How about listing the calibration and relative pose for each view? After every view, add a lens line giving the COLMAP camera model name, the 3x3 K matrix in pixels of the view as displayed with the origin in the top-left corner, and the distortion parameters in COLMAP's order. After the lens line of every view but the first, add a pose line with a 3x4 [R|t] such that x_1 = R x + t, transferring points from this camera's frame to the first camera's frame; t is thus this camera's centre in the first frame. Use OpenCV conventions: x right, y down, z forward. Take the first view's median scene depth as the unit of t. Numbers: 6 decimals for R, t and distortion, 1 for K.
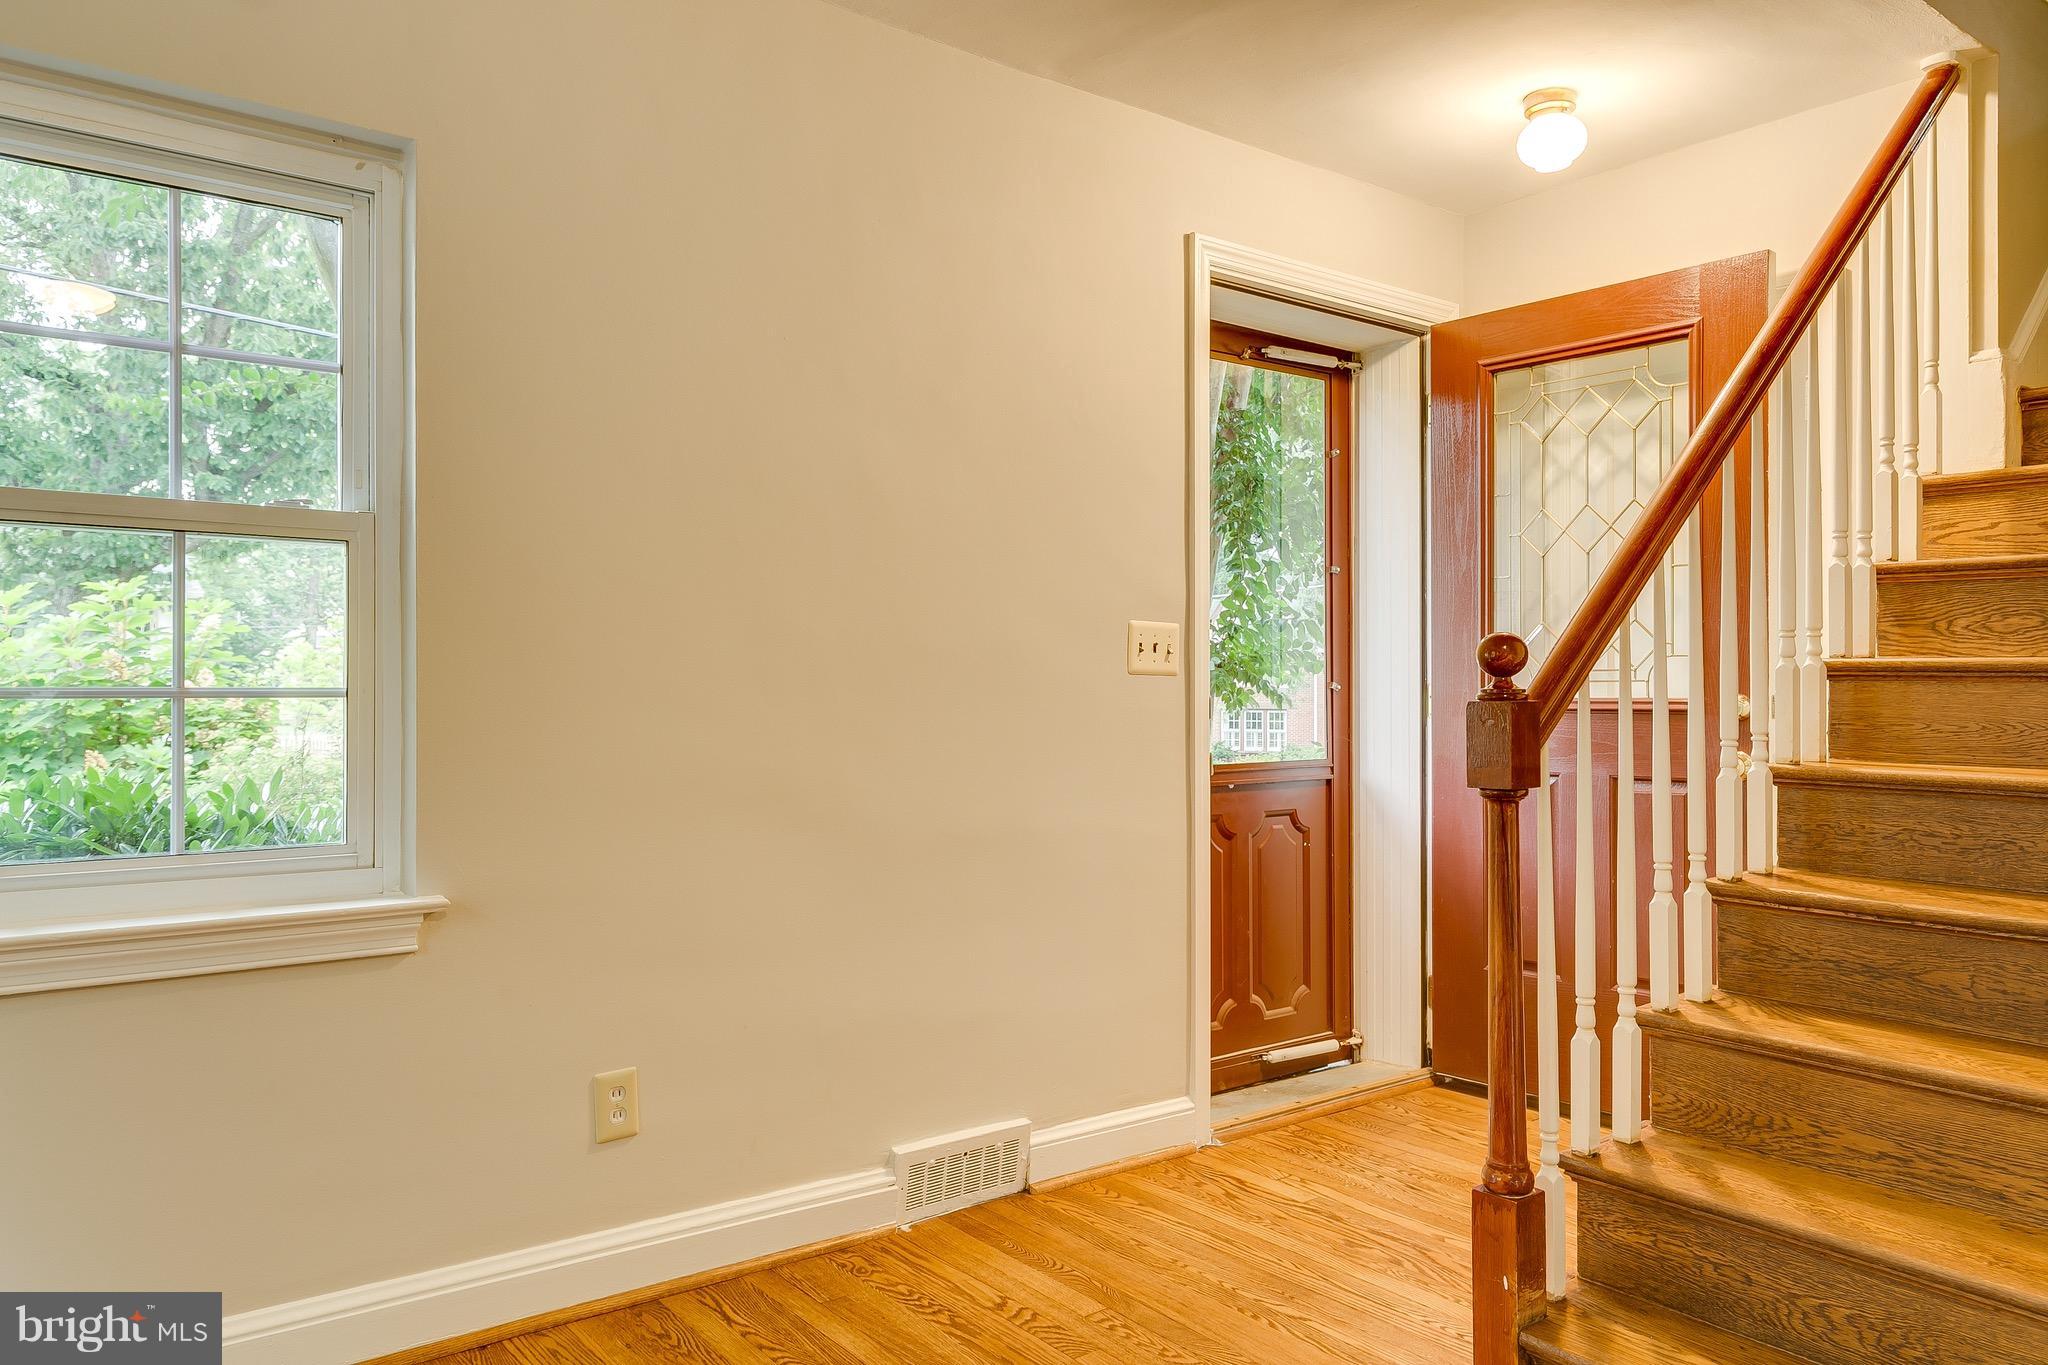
lens RADIAL K [[1420.9, 0, 1024.0], [0, 1420.9, 682.5], [0, 0, 1]] dist [-0.001954, -0.004156]
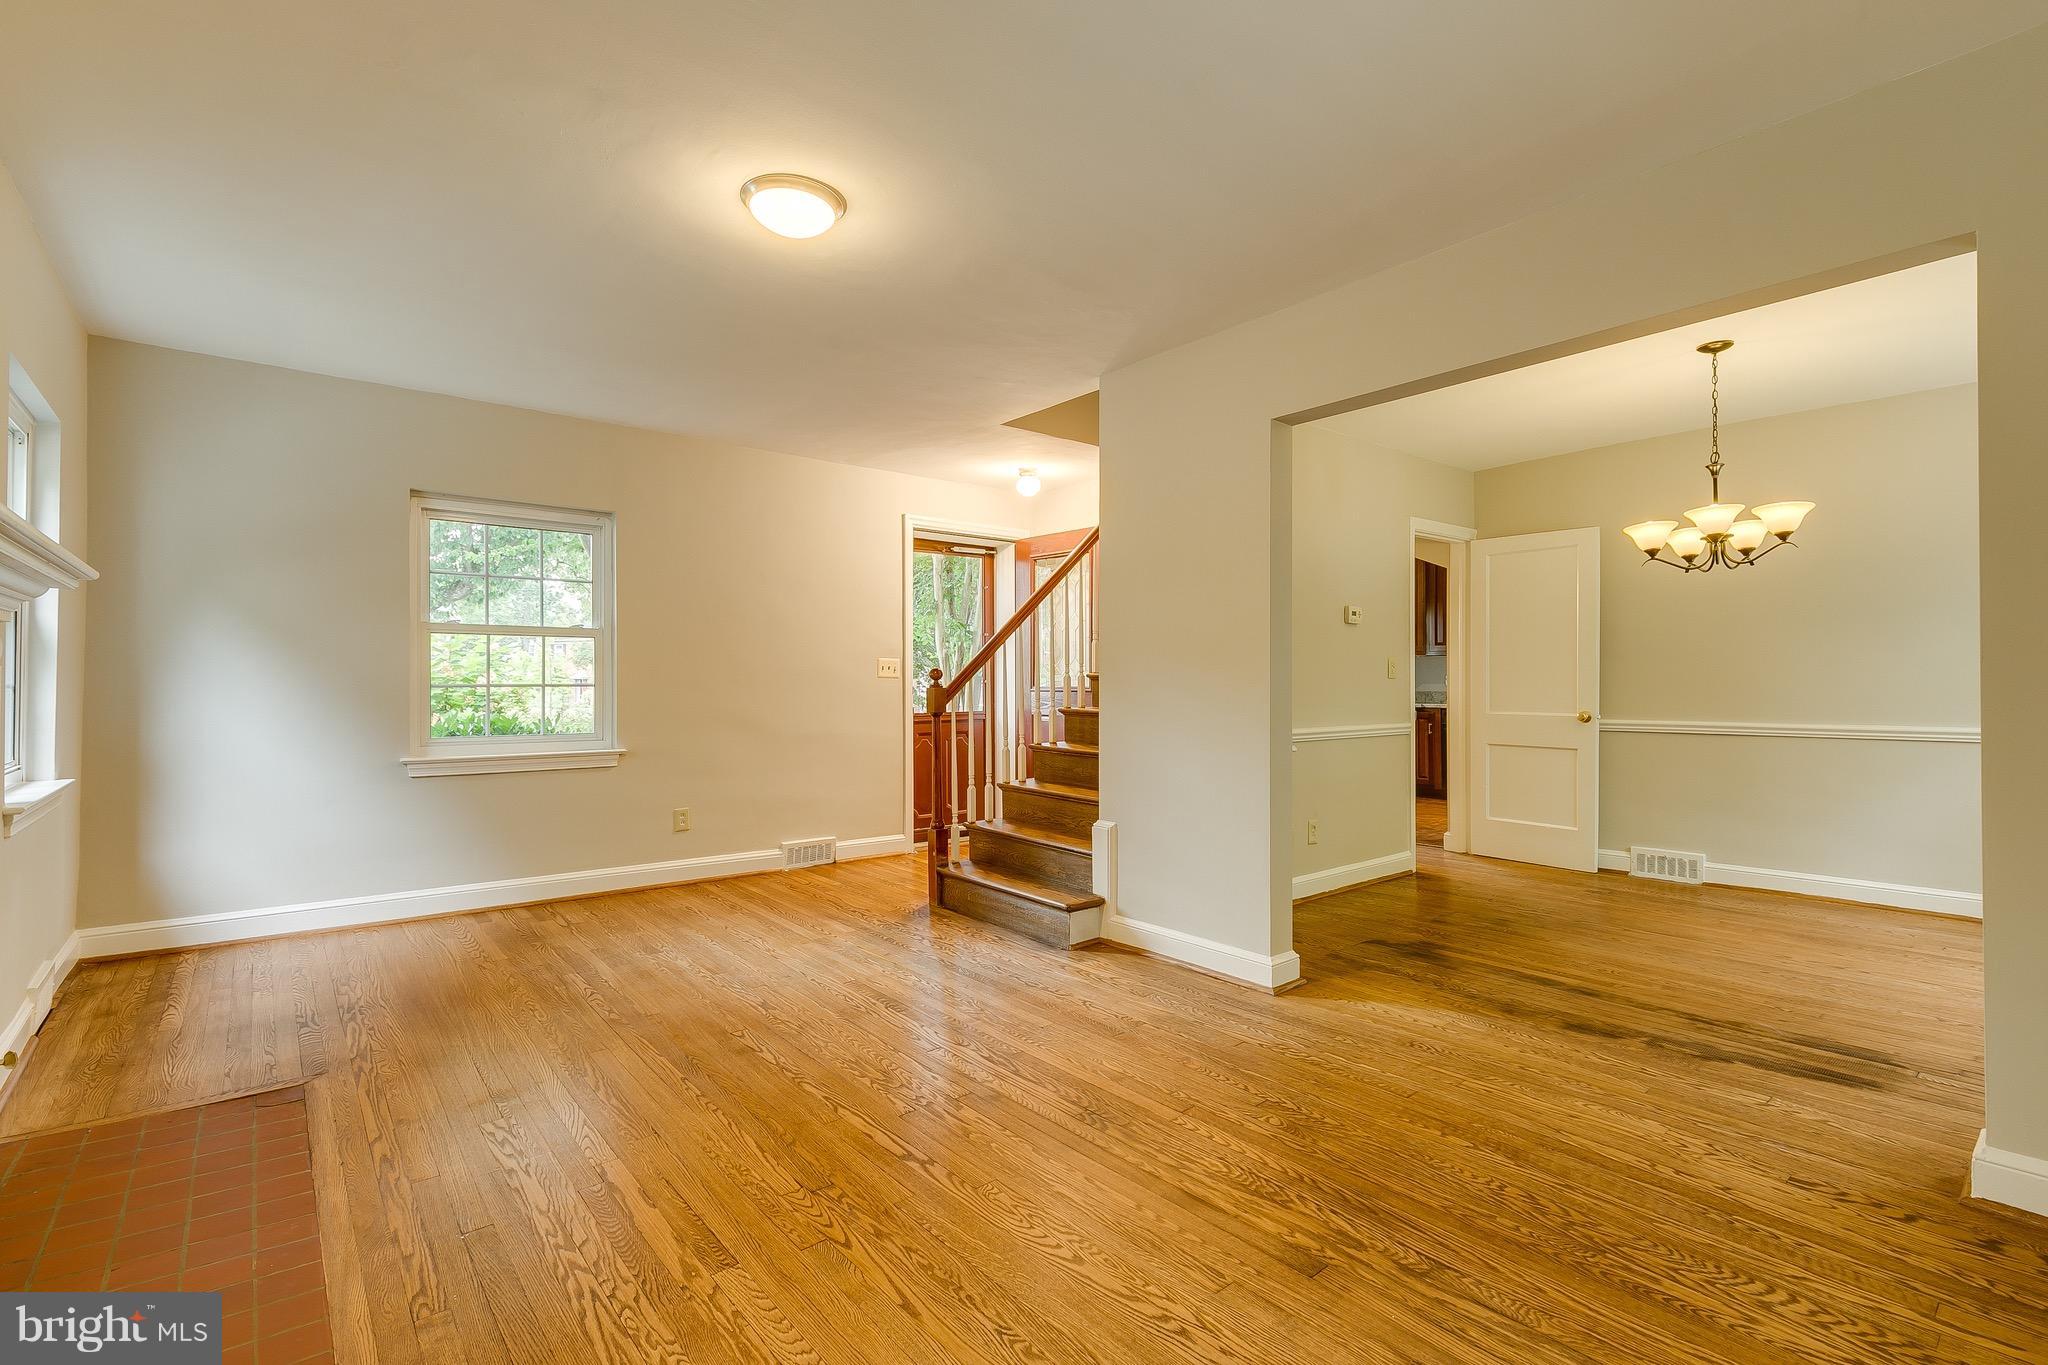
lens RADIAL K [[921.3, 0, 1026.7], [0, 921.3, 672.8], [0, 0, 1]] dist [0.004262, -0.000136]
pose [[0.999486, -0.001109, 0.032036, 0.406604], [0.001191, 0.999996, -0.002551, -0.014483], [-0.032033, 0.002588, 0.999483, -1.048223]]
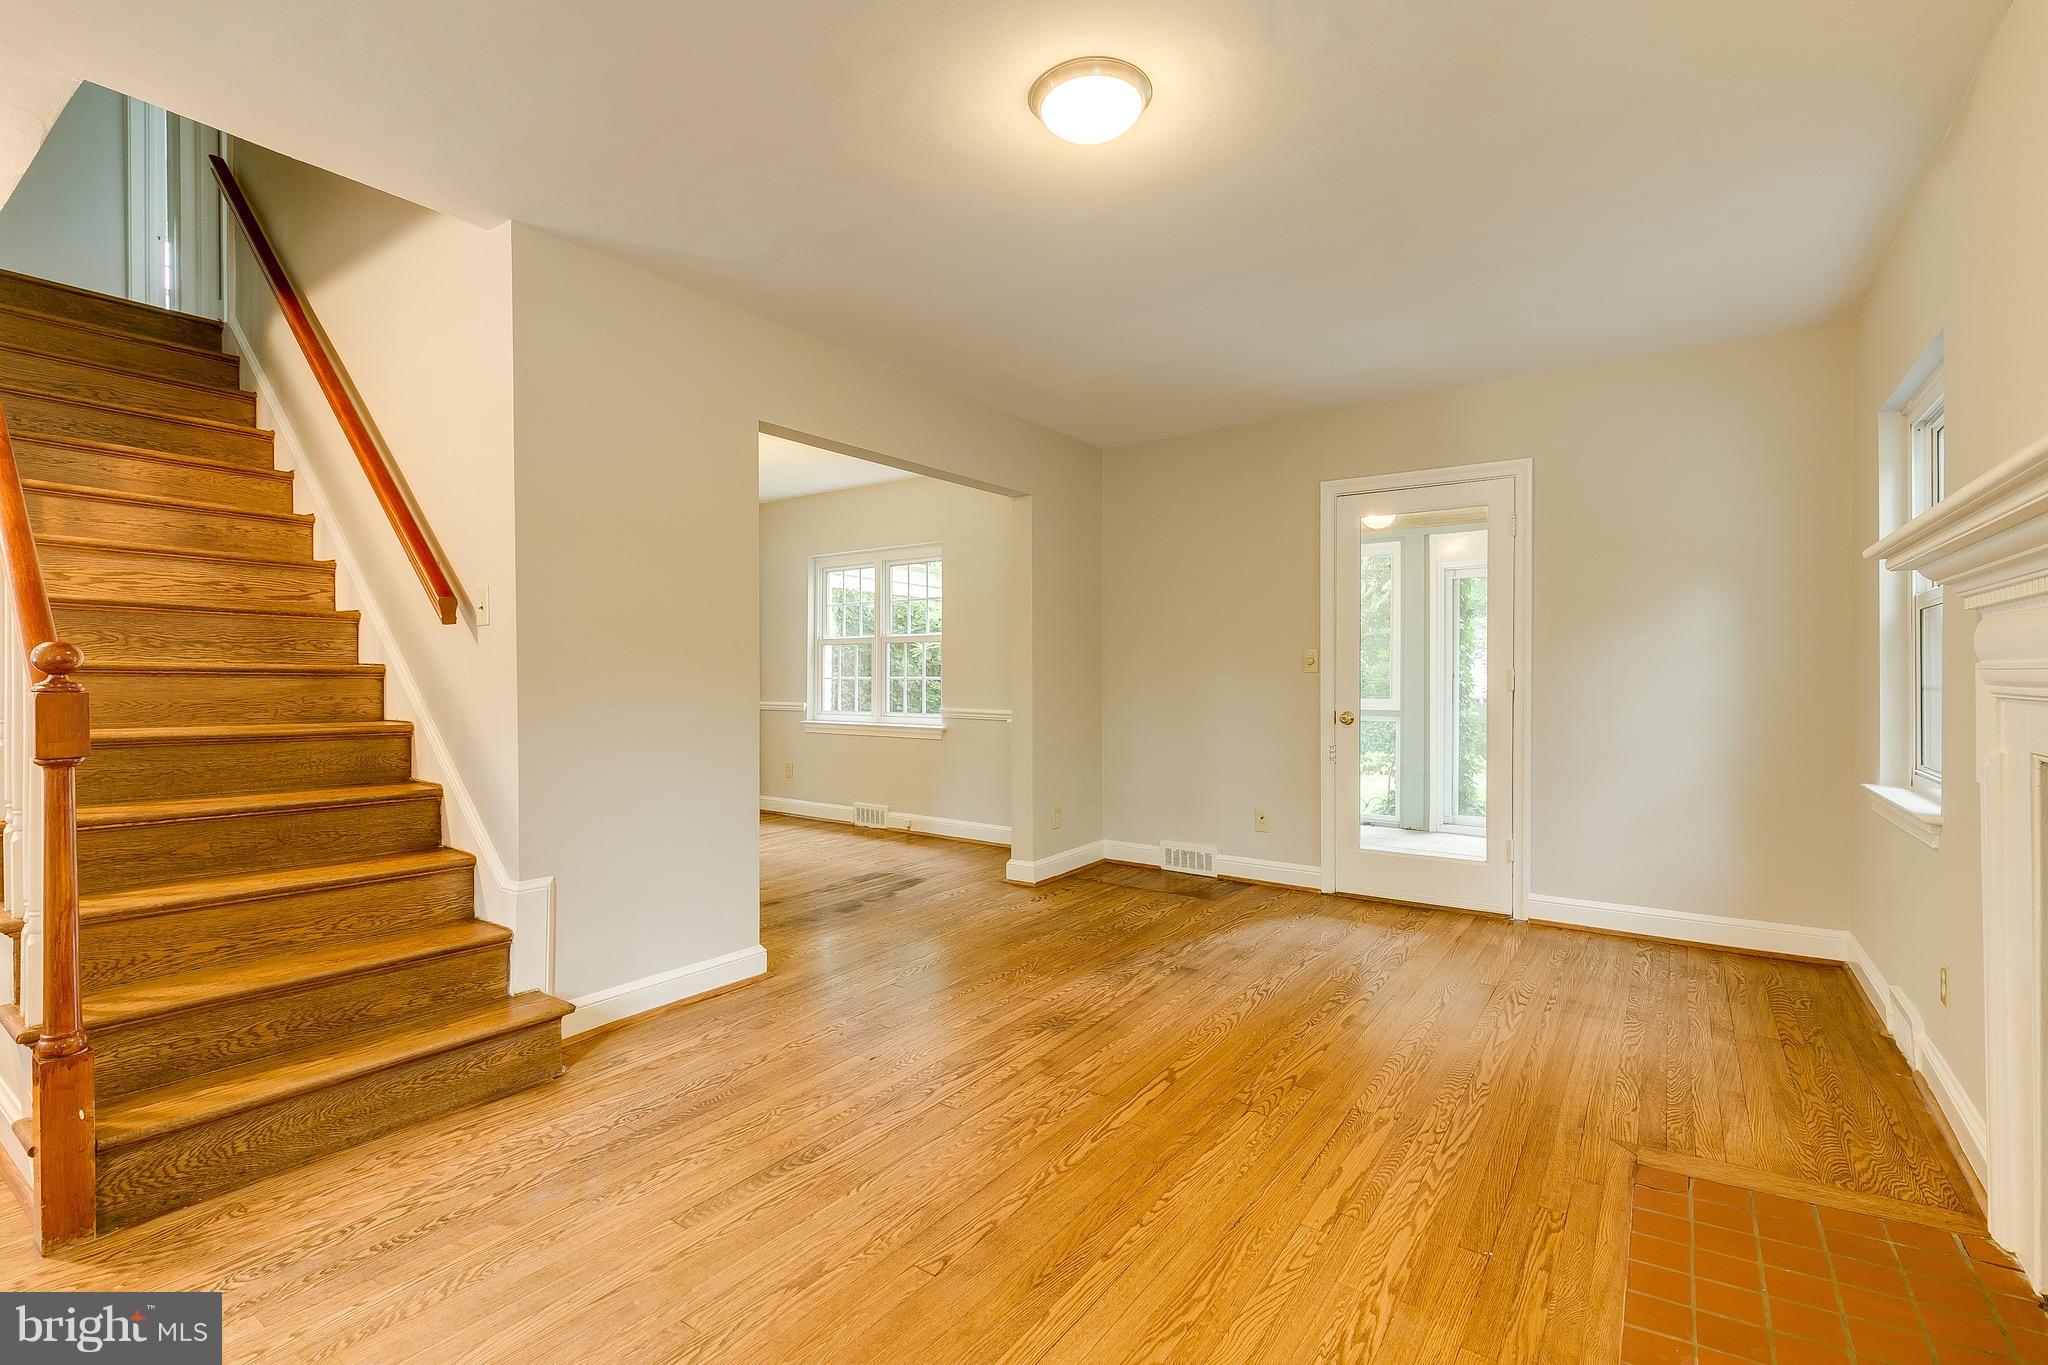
lens RADIAL K [[921.3, 0, 1026.7], [0, 921.3, 672.8], [0, 0, 1]] dist [0.004262, -0.000136]
pose [[-0.287378, 0.000940, 0.957817, -0.642629], [-0.006577, 0.999974, -0.002955, -0.008622], [-0.957795, -0.007149, -0.287365, 0.310692]]
